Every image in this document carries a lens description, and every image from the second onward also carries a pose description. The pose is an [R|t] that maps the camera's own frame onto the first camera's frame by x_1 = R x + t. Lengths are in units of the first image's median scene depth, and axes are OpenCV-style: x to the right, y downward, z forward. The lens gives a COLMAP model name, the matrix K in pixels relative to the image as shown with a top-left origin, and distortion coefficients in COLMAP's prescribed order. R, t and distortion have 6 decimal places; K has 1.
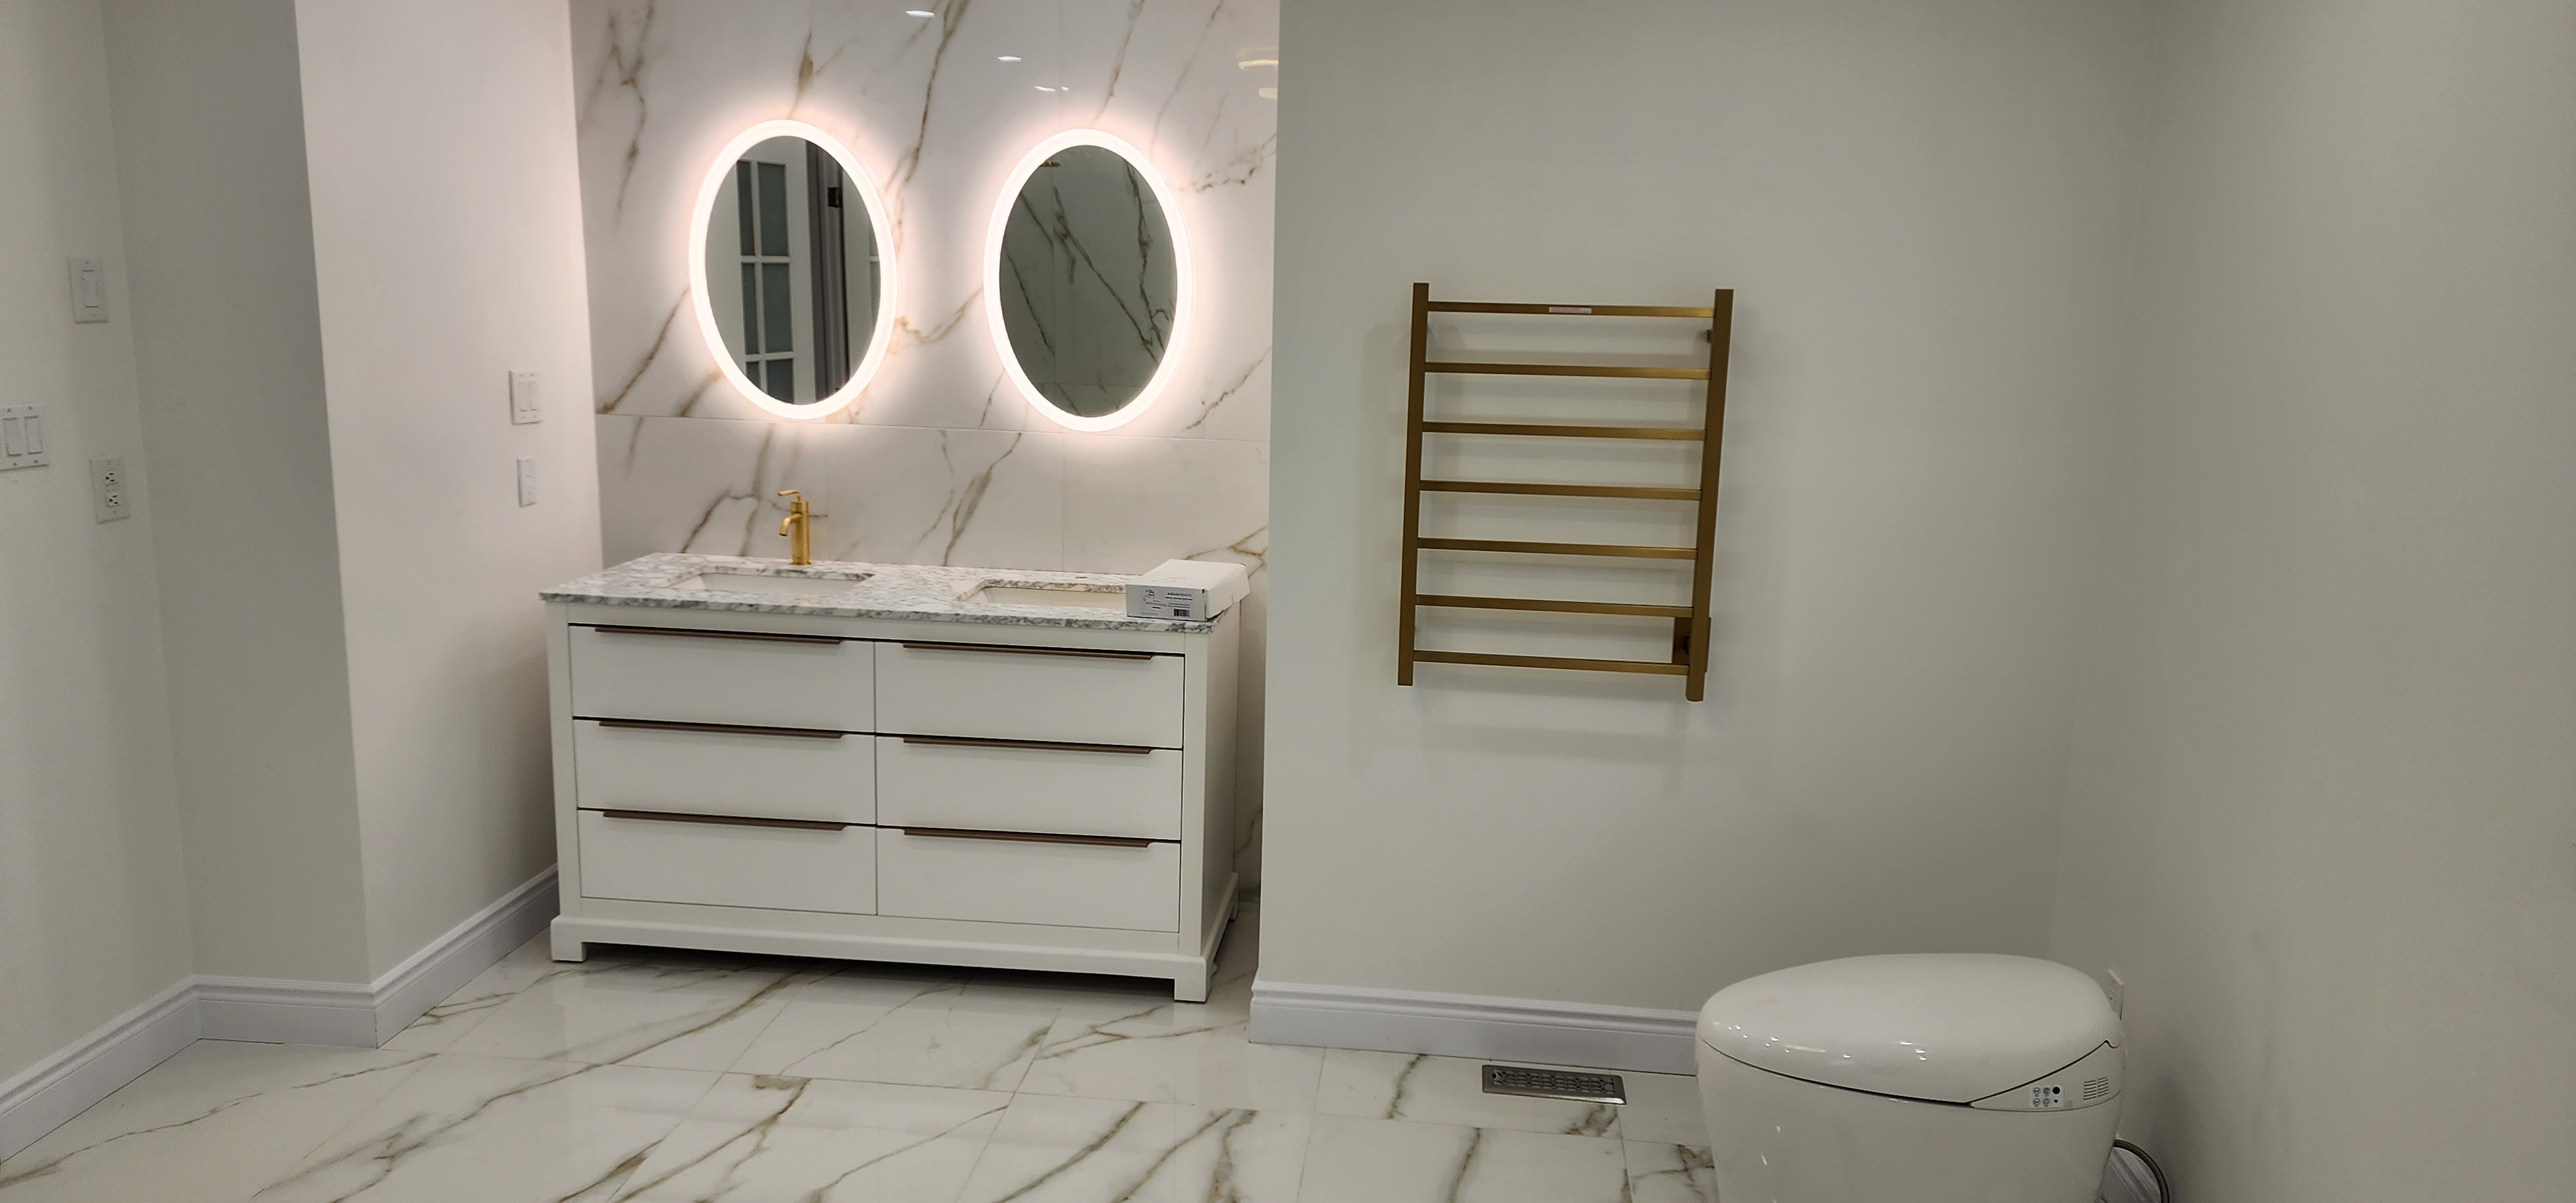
lens RADIAL K [[1748.0, 0, 1318.1], [0, 1748.0, 539.9], [0, 0, 1]] dist [0.079188, -0.032377]
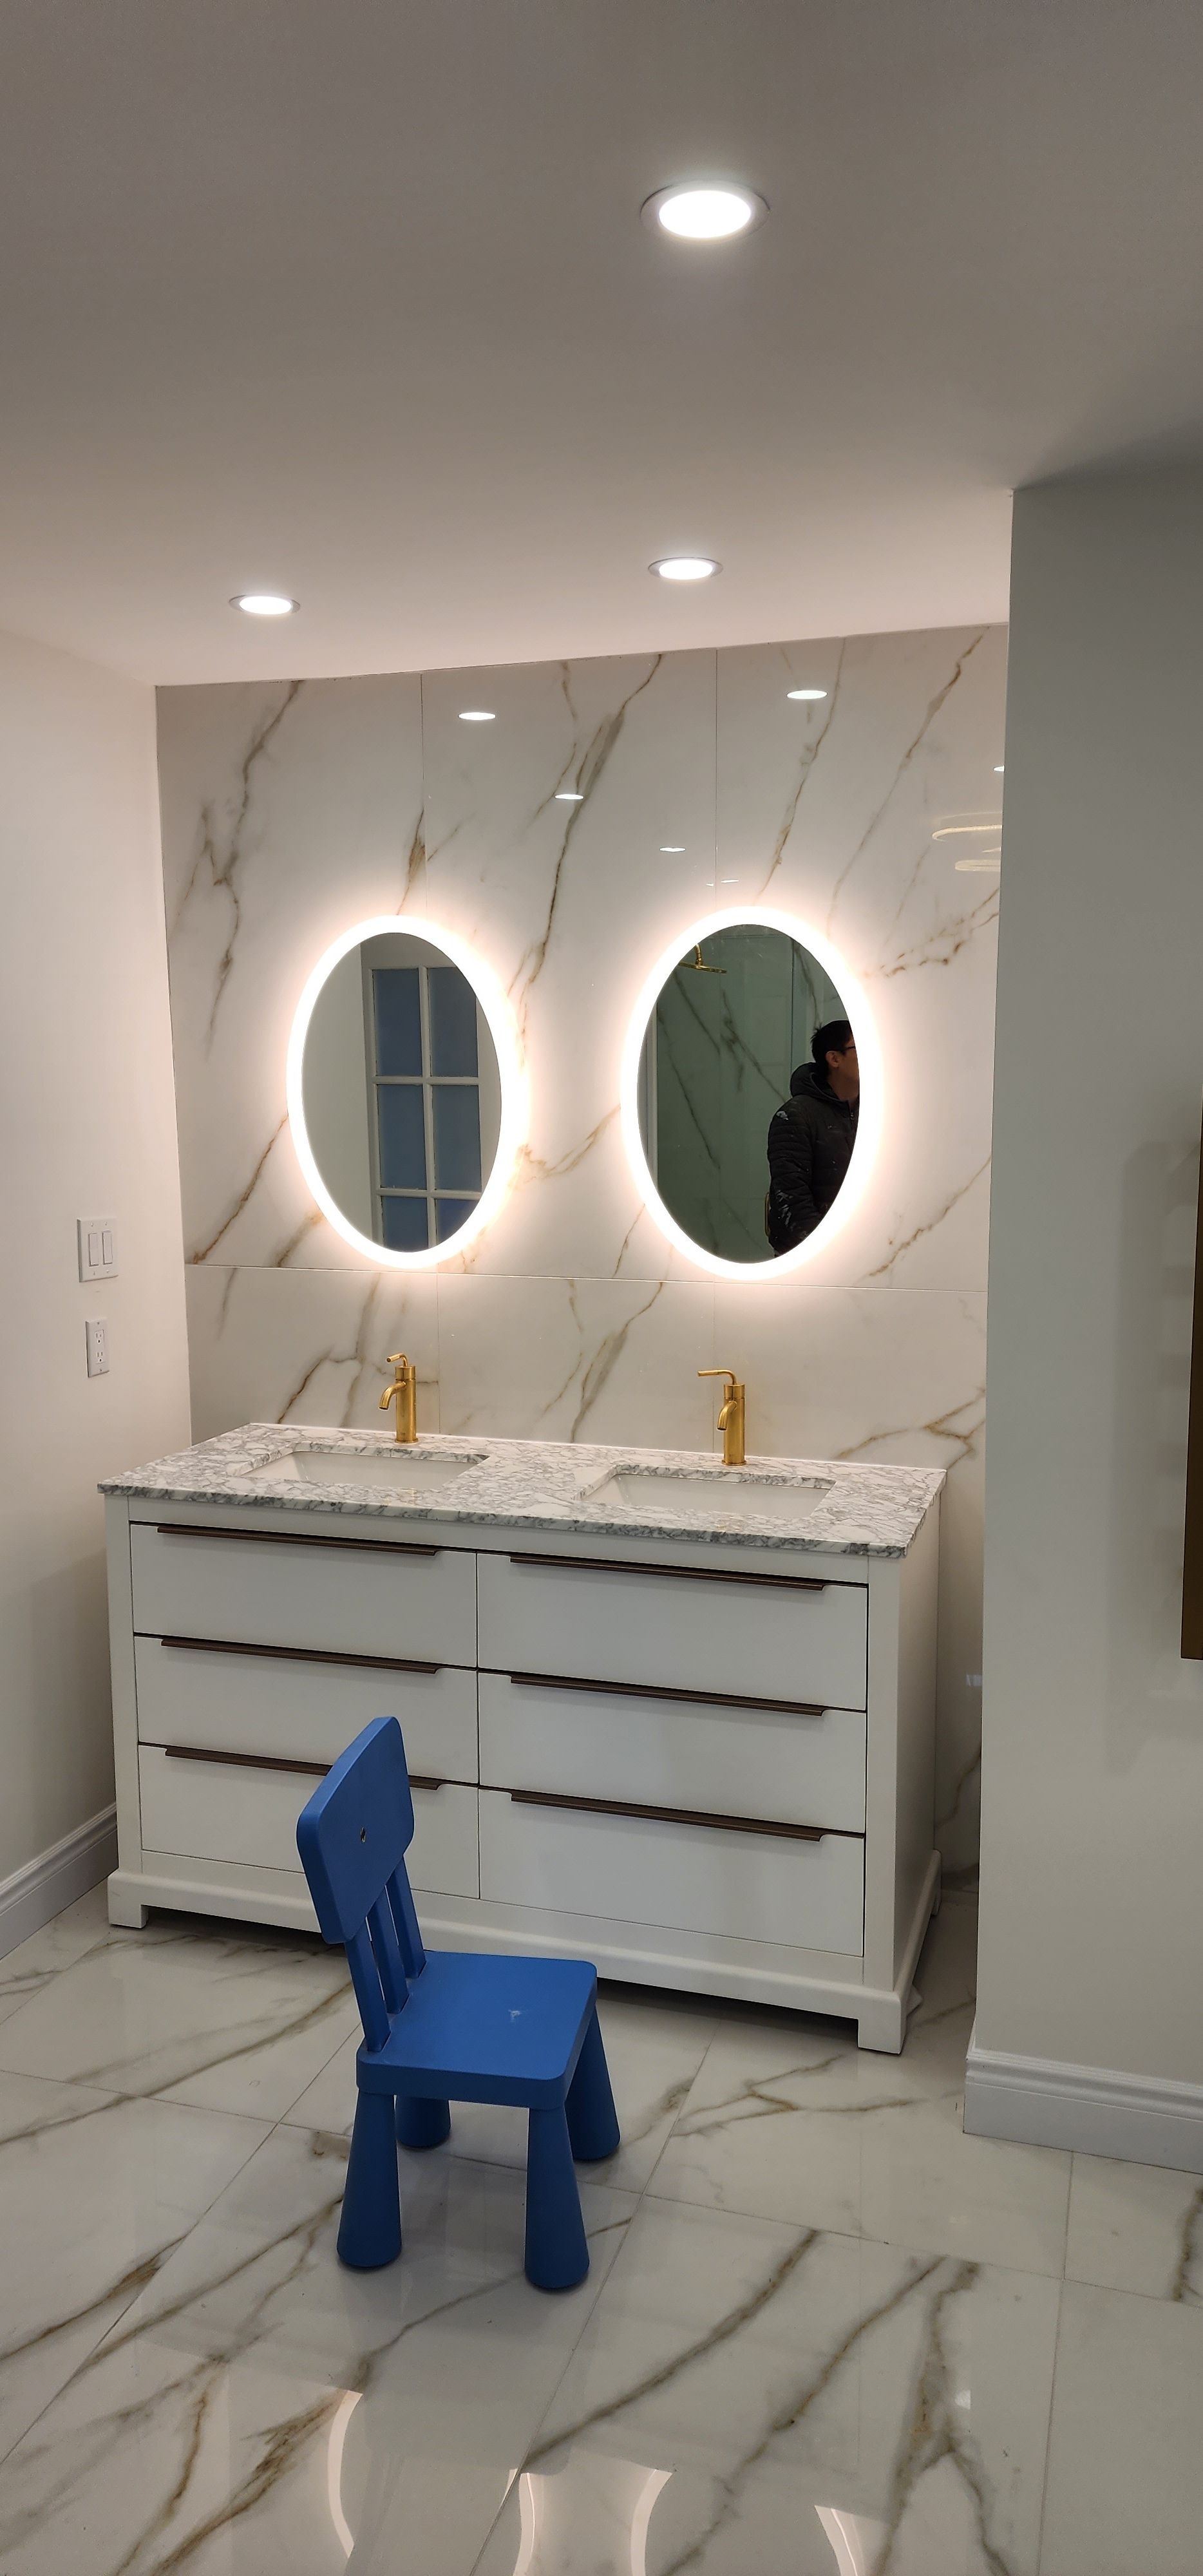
lens RADIAL K [[1748.0, 0, 588.3], [0, 1748.0, 1288.8], [0, 0, 1]] dist [0.079188, -0.032377]
pose [[0.973320, -0.000356, -0.229452, -0.019490], [-0.006717, 0.999526, -0.030041, -0.036975], [0.229354, 0.030781, 0.972856, 0.223255]]
